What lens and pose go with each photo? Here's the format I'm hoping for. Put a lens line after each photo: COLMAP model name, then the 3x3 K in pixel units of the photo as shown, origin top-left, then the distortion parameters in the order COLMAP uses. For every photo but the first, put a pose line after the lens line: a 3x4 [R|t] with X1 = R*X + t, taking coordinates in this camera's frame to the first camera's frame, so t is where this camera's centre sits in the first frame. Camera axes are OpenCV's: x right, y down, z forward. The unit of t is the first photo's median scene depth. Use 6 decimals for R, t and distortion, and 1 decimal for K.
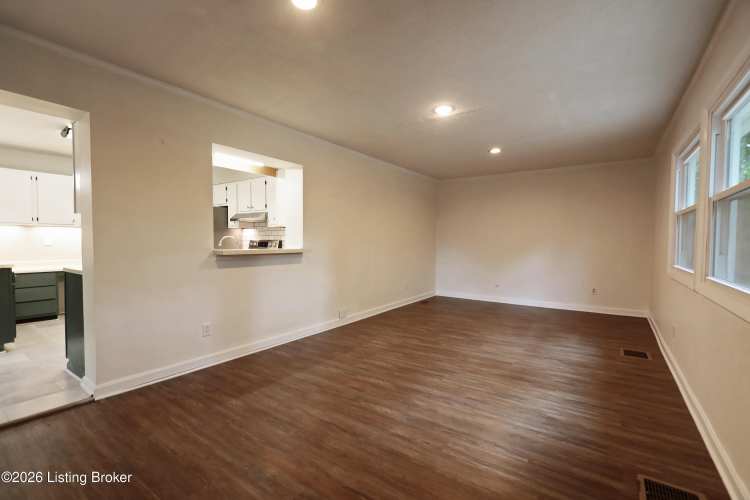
lens RADIAL K [[331.0, 0, 375.9], [0, 331.0, 253.8], [0, 0, 1]] dist [-0.003363, 0.000820]
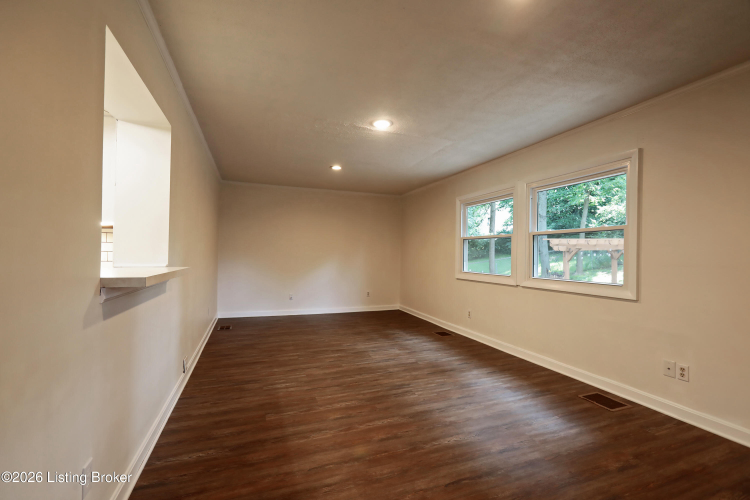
lens RADIAL K [[331.0, 0, 376.1], [0, 331.0, 248.1], [0, 0, 1]] dist [-0.003363, 0.000820]
pose [[0.560468, 0.018895, 0.827960, -0.677755], [0.018315, 0.999212, -0.035202, -0.028968], [-0.827973, 0.034894, 0.559681, 0.495168]]
